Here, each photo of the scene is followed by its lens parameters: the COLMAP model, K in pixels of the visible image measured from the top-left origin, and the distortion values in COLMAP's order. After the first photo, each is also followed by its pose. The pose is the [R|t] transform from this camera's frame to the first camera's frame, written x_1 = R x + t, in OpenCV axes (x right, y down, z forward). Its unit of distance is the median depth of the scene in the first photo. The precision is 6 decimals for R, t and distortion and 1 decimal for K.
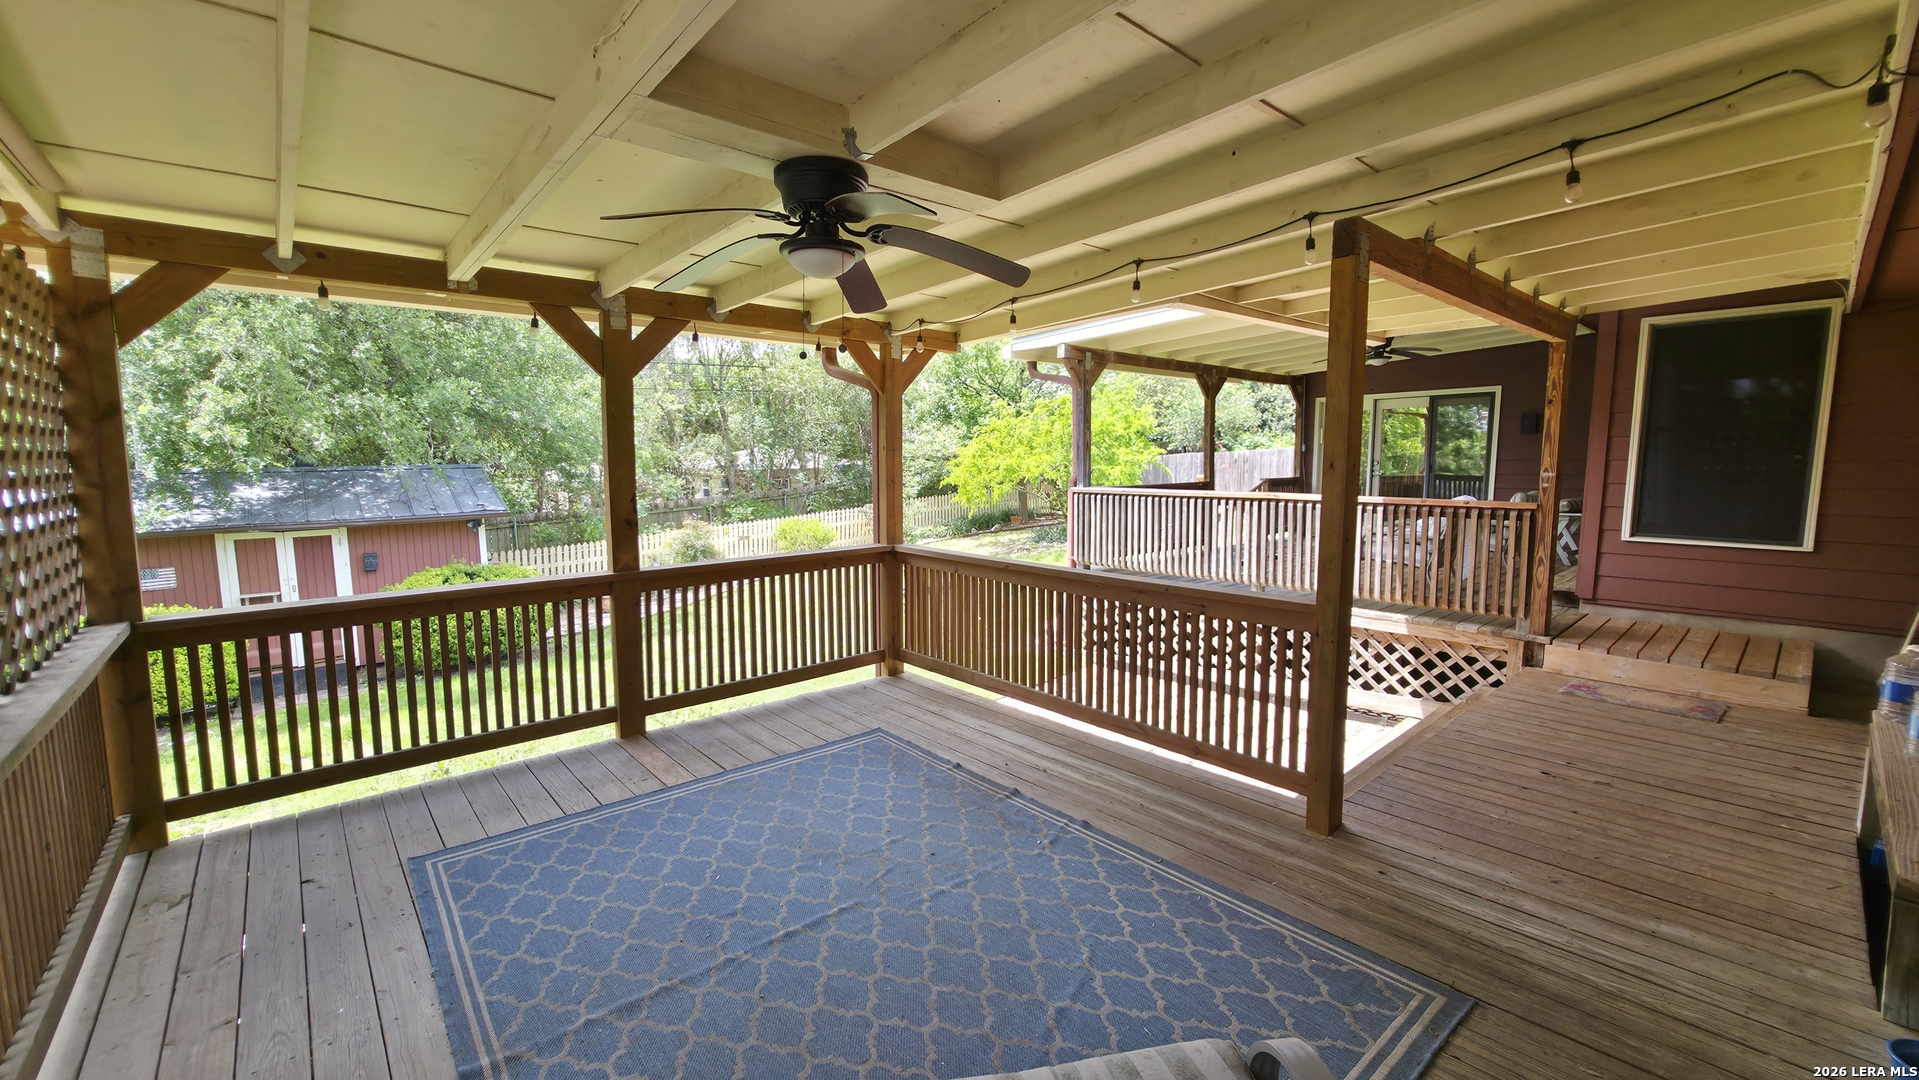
lens RADIAL K [[762.0, 0, 952.0], [0, 762.0, 543.4], [0, 0, 1]] dist [0.001853, -0.000512]
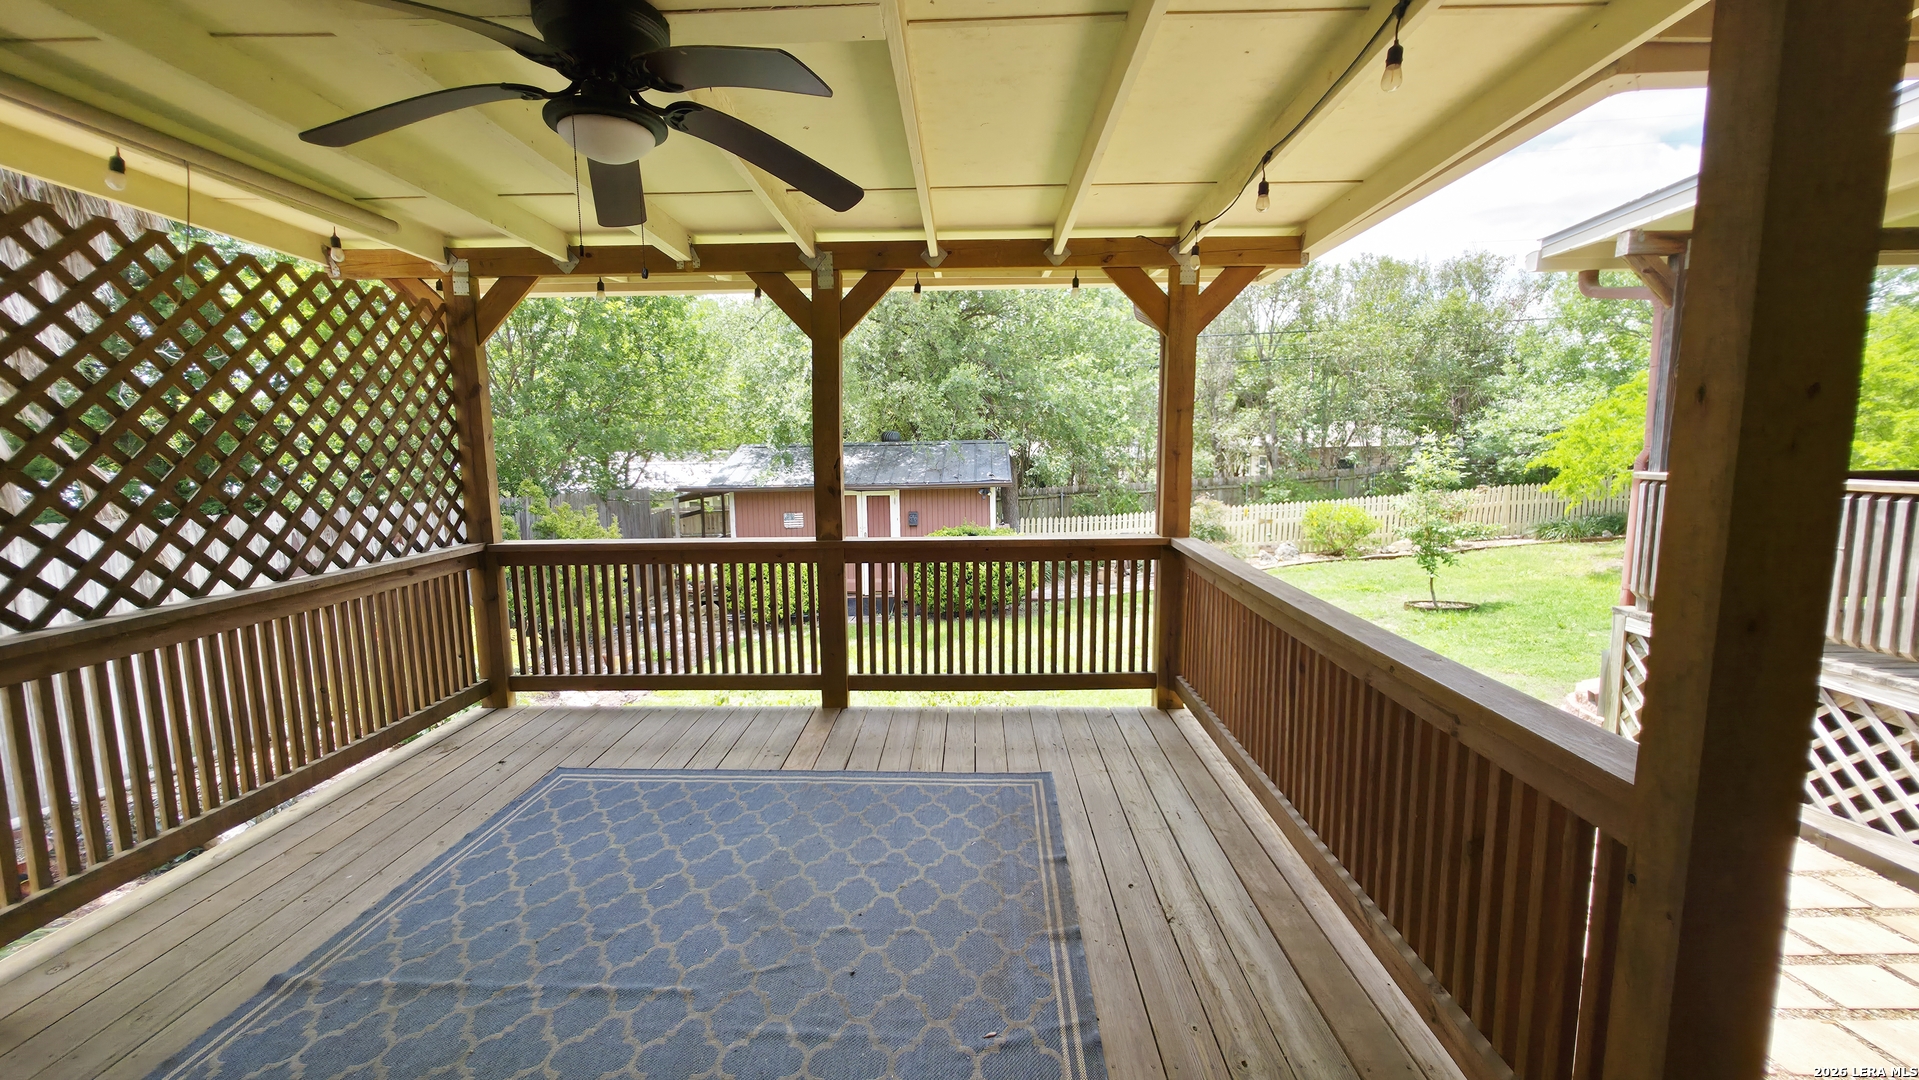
lens RADIAL K [[762.0, 0, 959.3], [0, 762.0, 541.4], [0, 0, 1]] dist [0.001853, -0.000512]
pose [[0.737181, 0.087728, -0.669977, 0.345478], [-0.070966, 0.996104, 0.052347, -0.024526], [0.671959, 0.008956, 0.740534, 0.385034]]
